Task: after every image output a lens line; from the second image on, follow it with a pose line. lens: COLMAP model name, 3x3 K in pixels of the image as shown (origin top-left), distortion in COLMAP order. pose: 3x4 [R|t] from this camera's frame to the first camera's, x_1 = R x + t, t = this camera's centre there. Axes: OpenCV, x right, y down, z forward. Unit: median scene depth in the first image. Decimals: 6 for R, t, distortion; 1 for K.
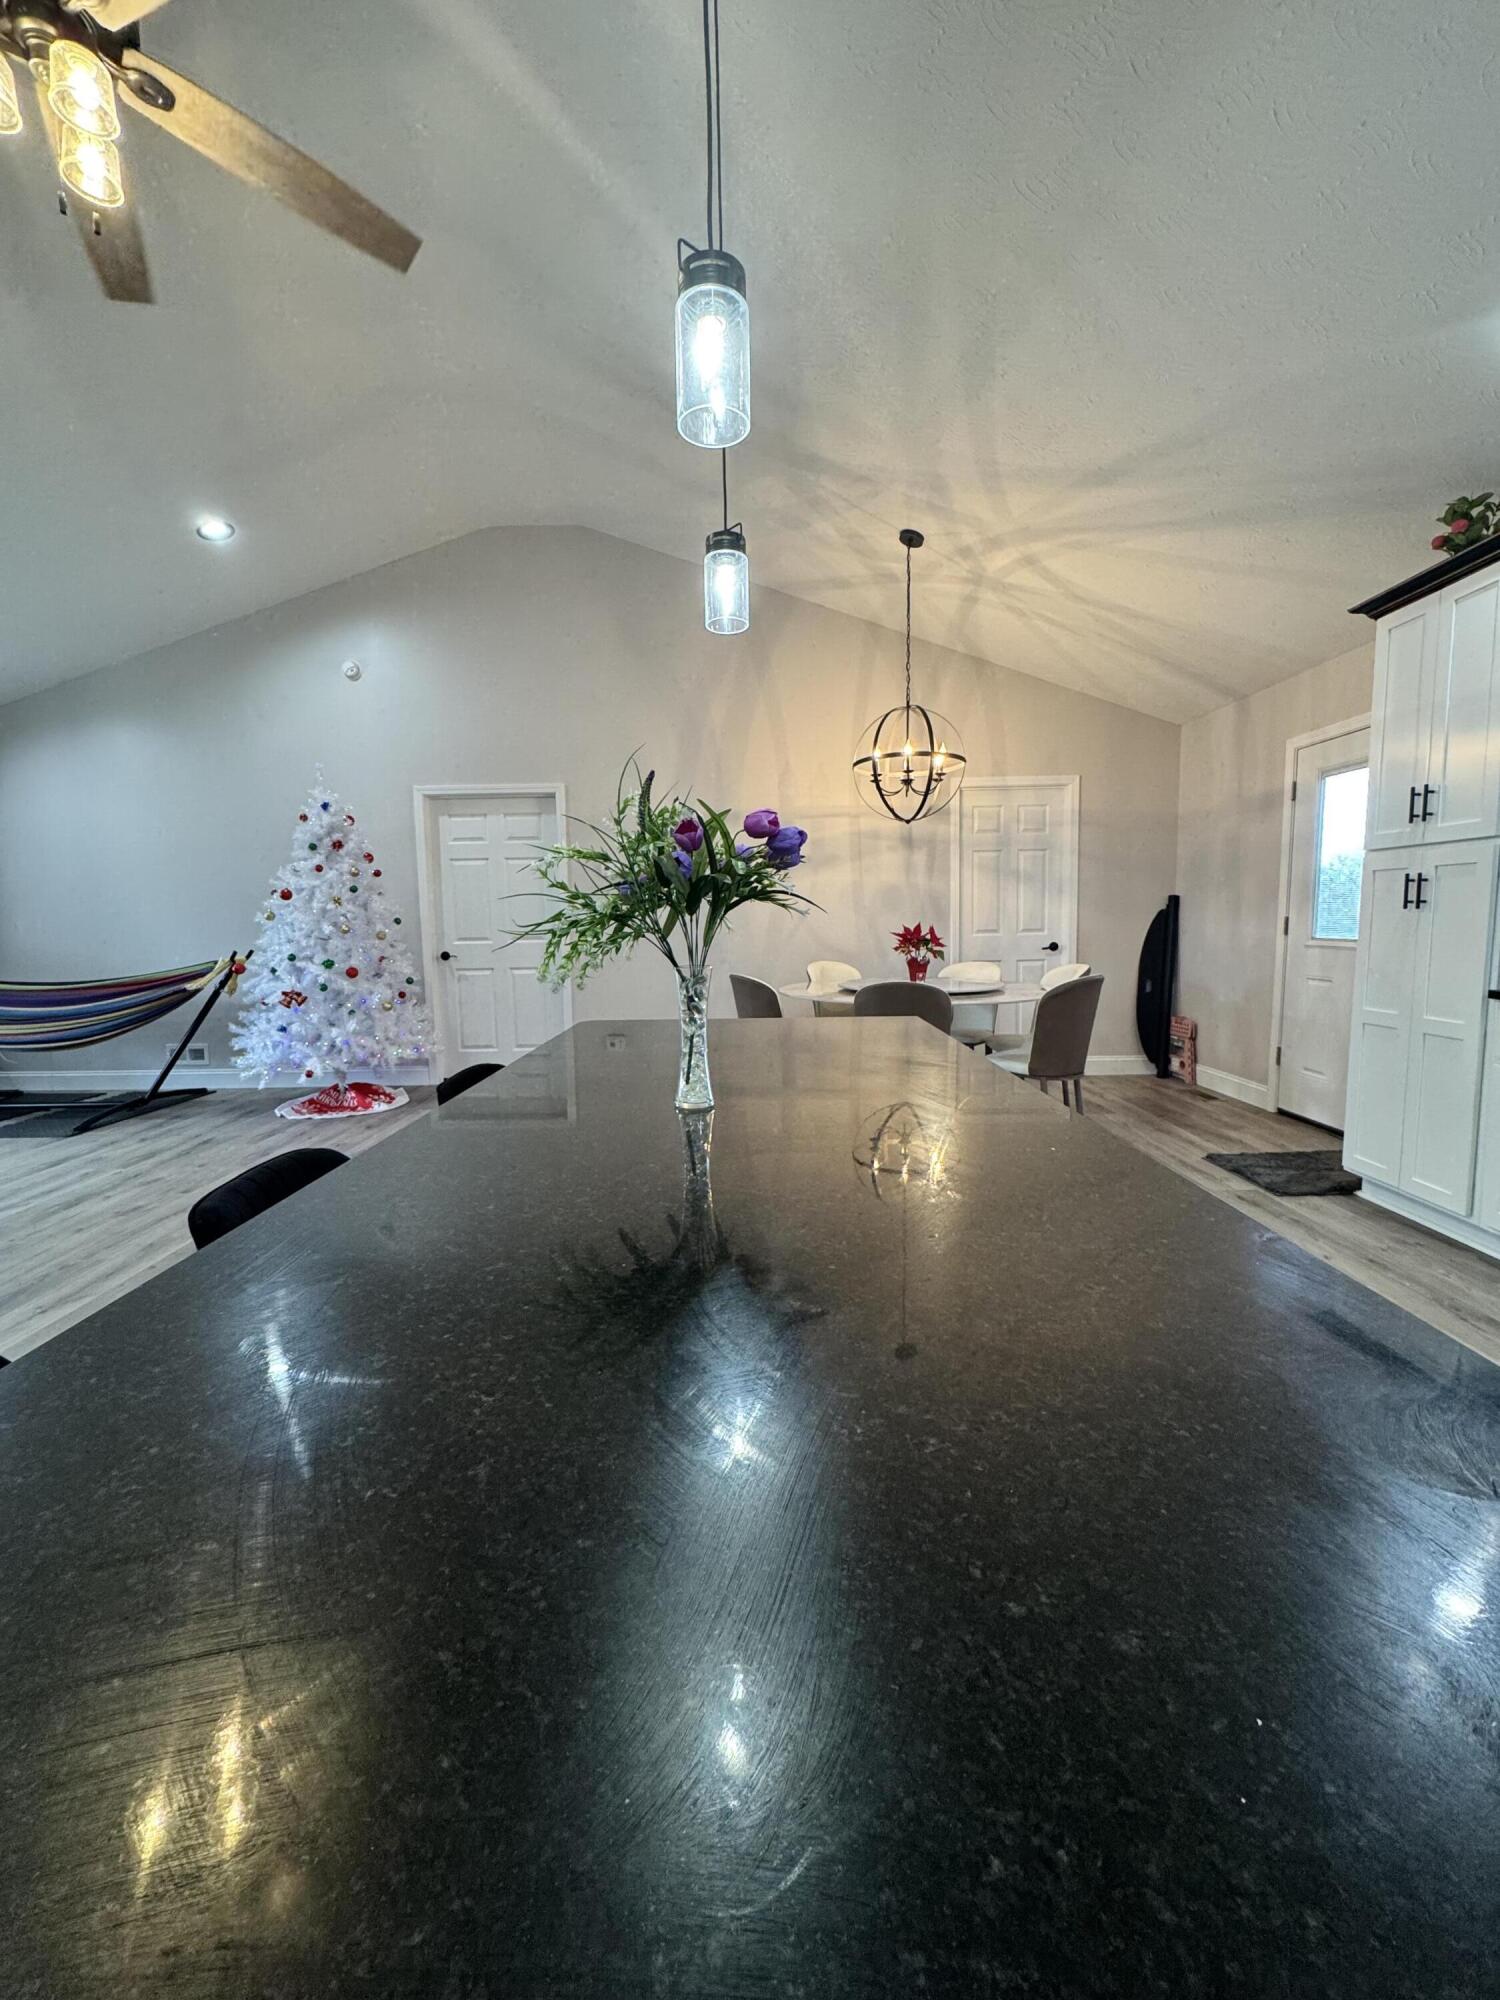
lens RADIAL K [[796.2, 0, 755.2], [0, 796.2, 1002.5], [0, 0, 1]] dist [-0.002371, -0.000647]
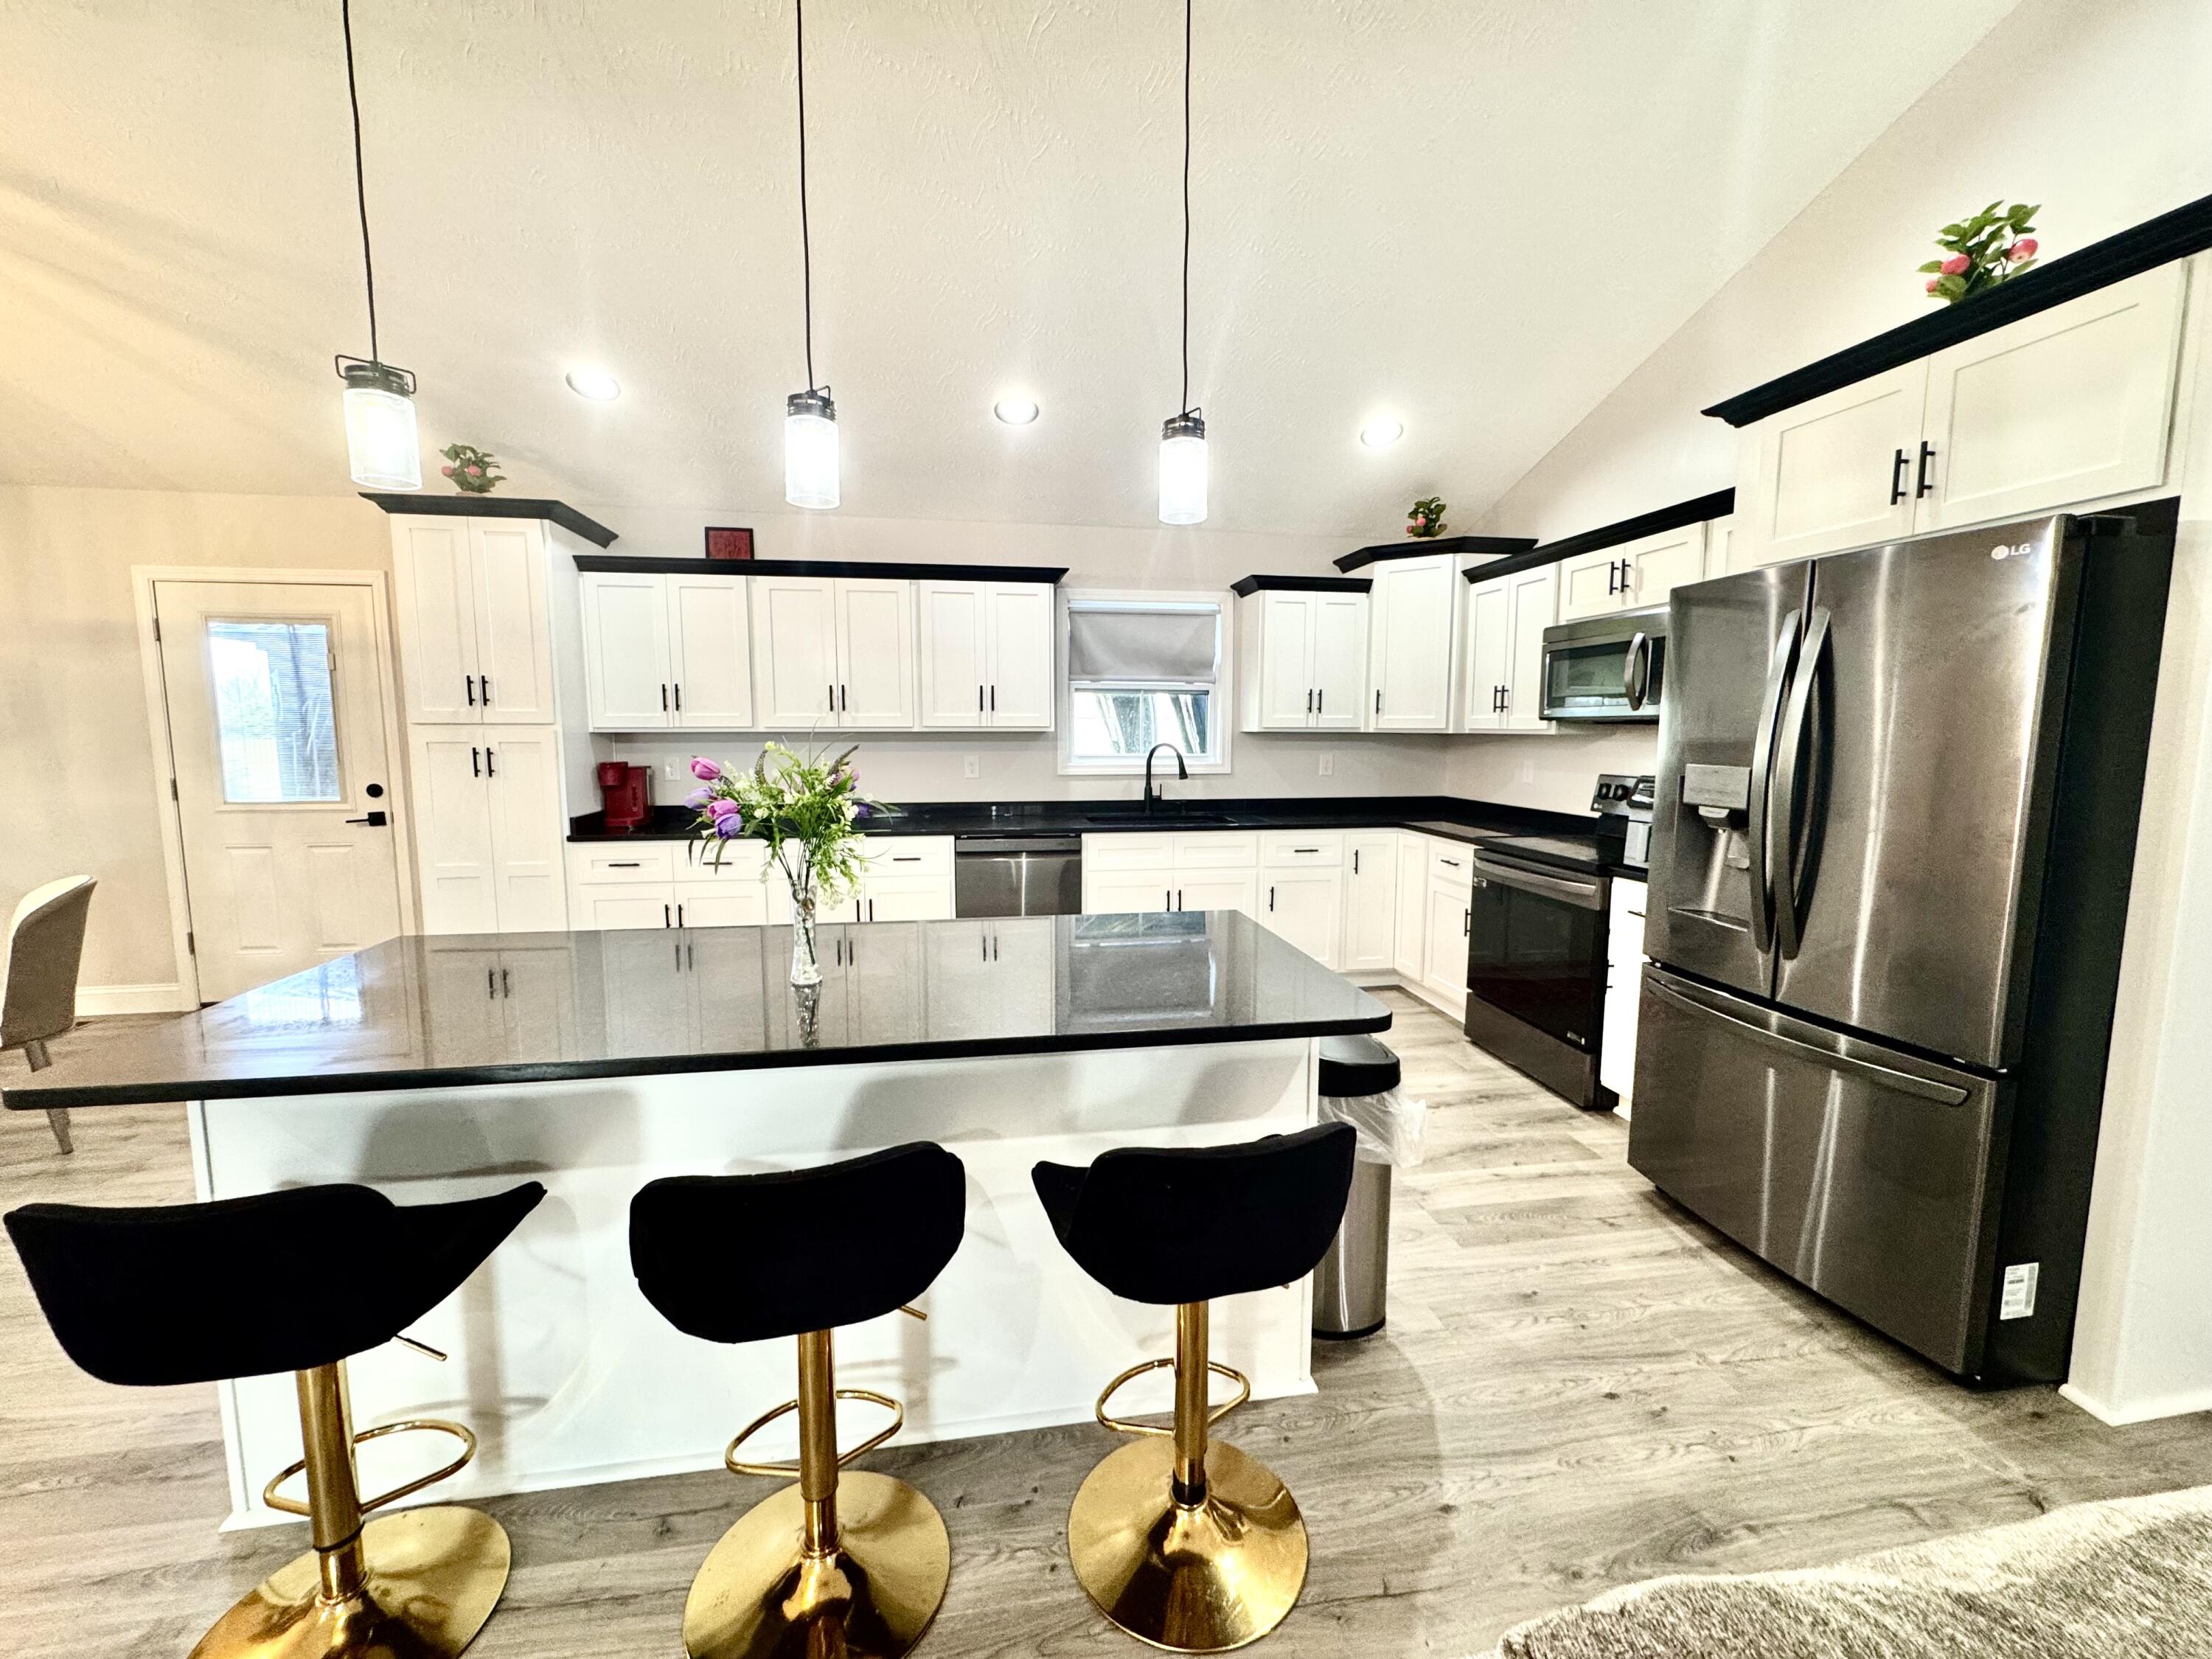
lens RADIAL K [[880.6, 0, 1107.2], [0, 880.6, 824.7], [0, 0, 1]] dist [-0.002371, -0.000647]
pose [[-0.159542, -0.093175, 0.982784, -0.366639], [0.103605, 0.988458, 0.110532, -0.054811], [-0.981740, 0.119456, -0.148047, 0.158290]]
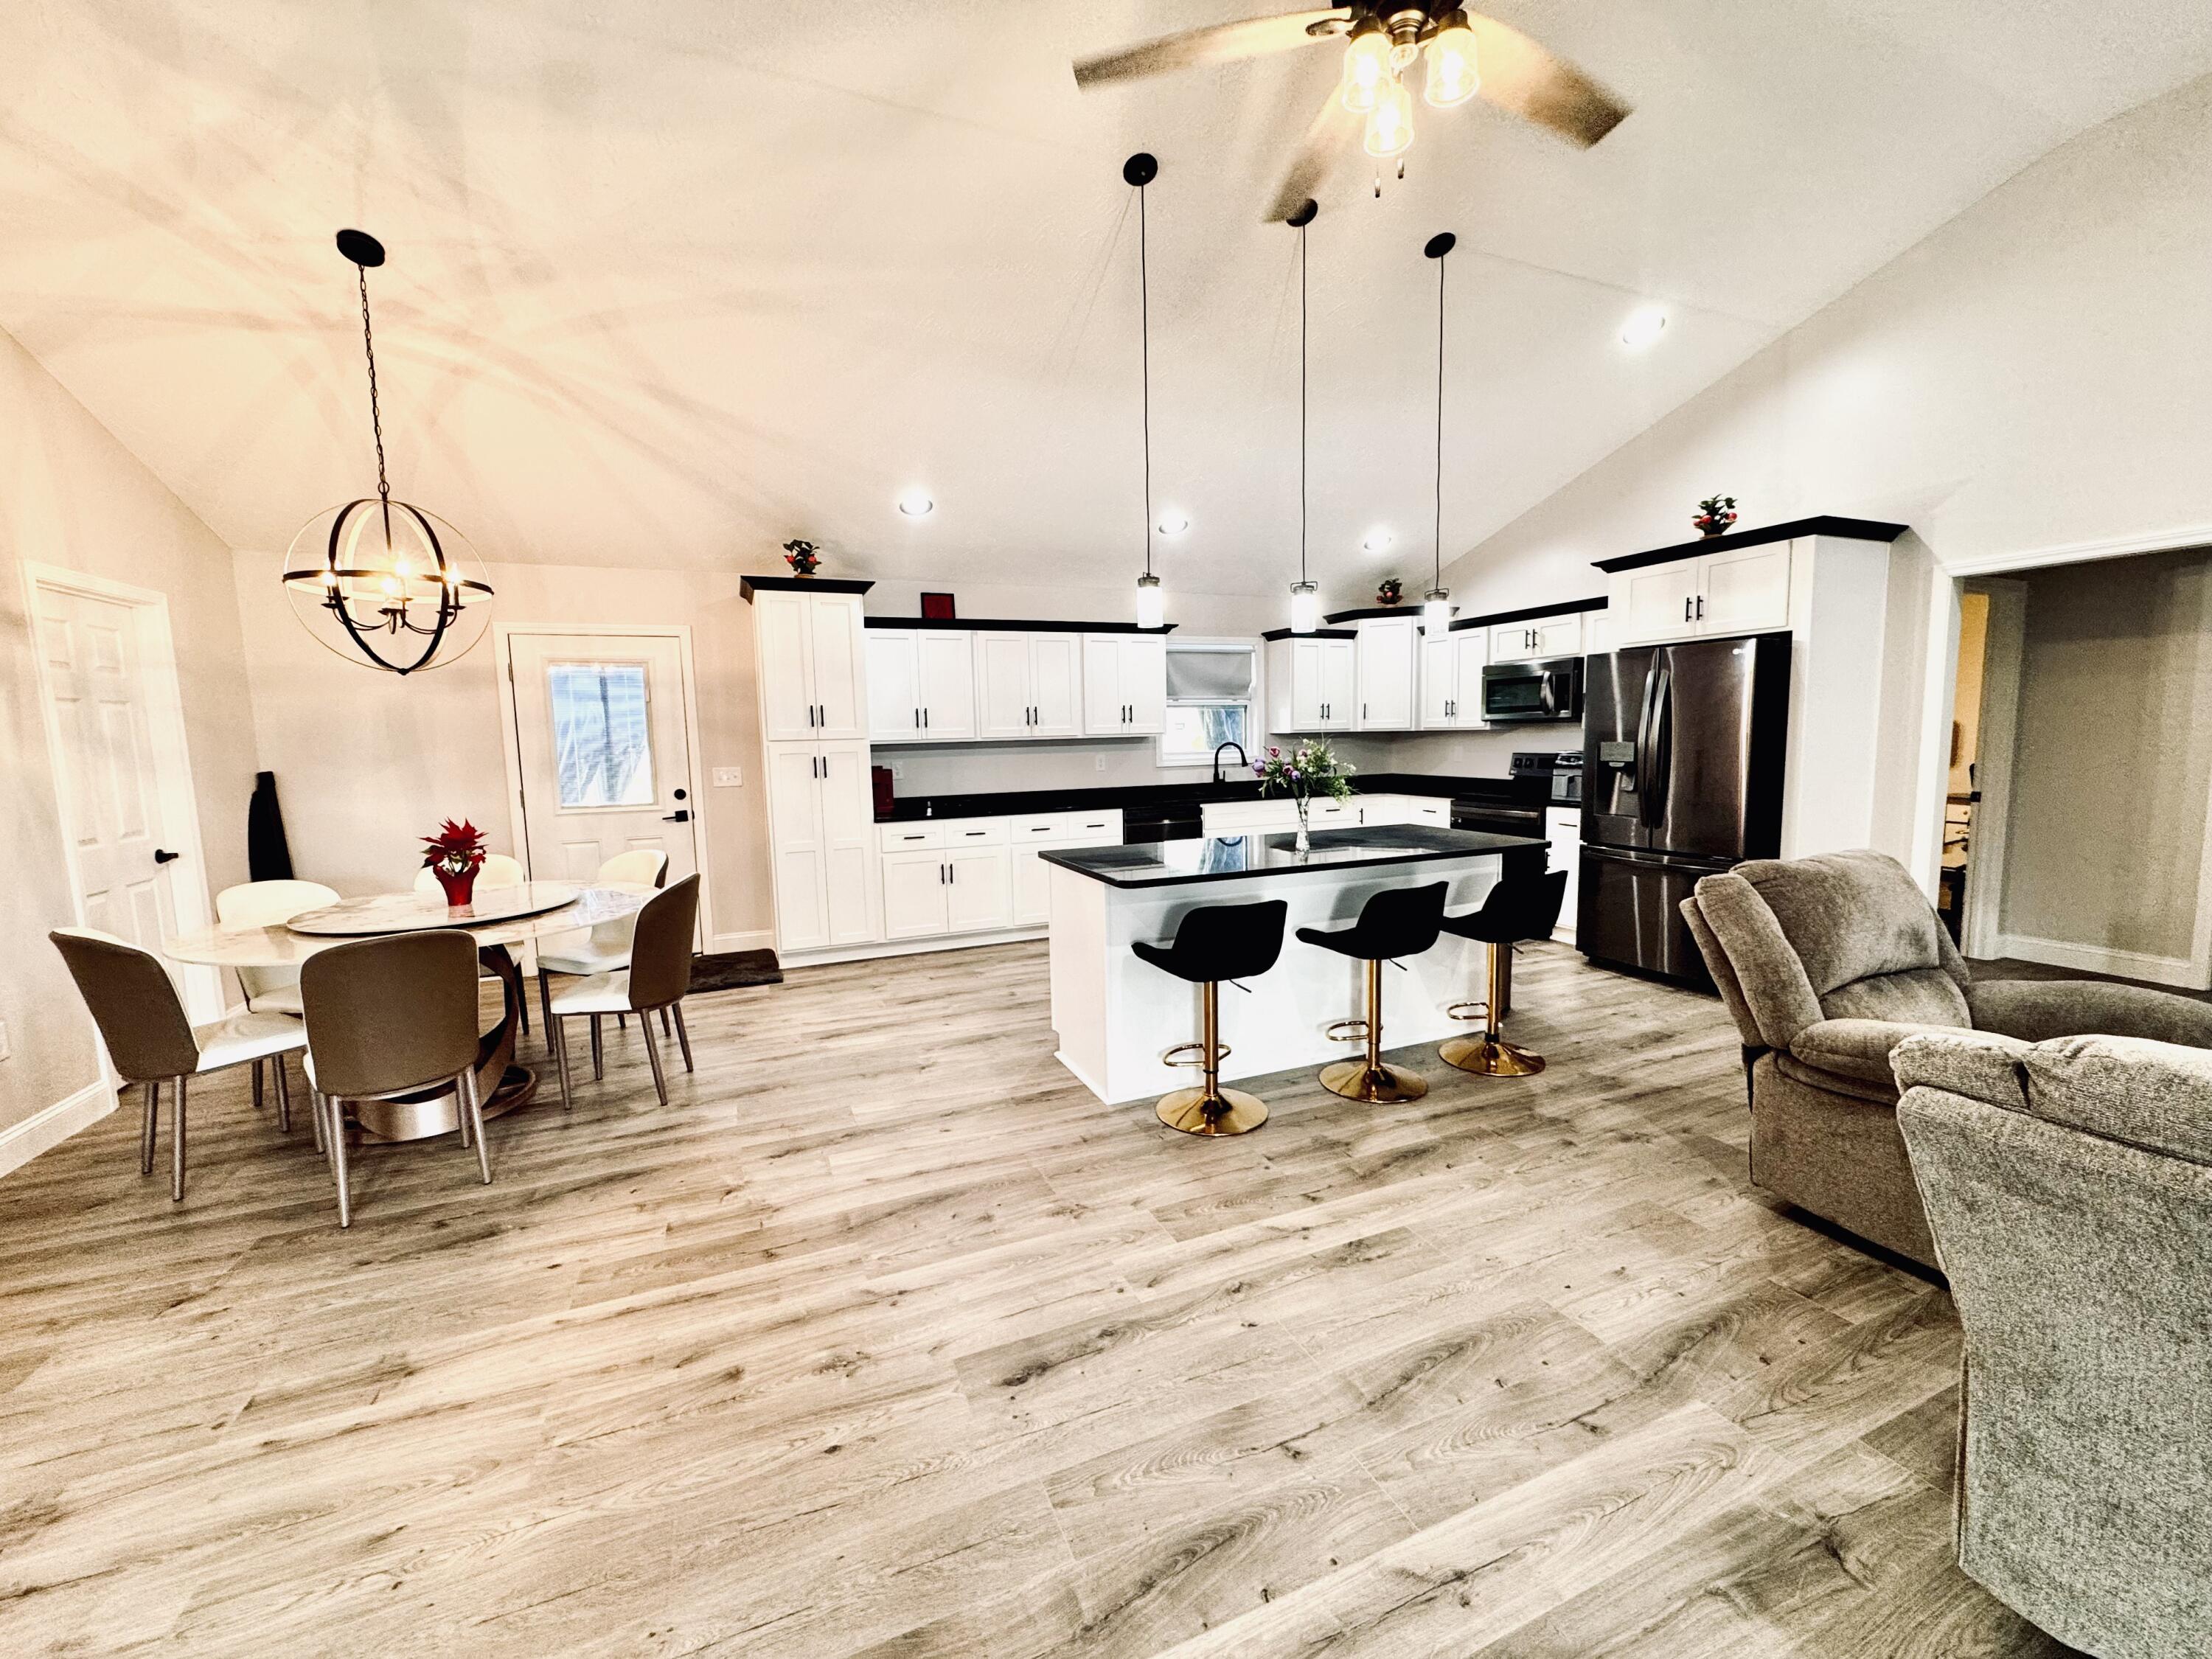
lens RADIAL K [[880.6, 0, 1107.5], [0, 880.6, 824.4], [0, 0, 1]] dist [-0.002371, -0.000647]
pose [[-0.384186, -0.073002, 0.920365, -0.640781], [0.124061, 0.983746, 0.129816, -0.107045], [-0.914883, 0.164055, -0.368885, 0.655818]]
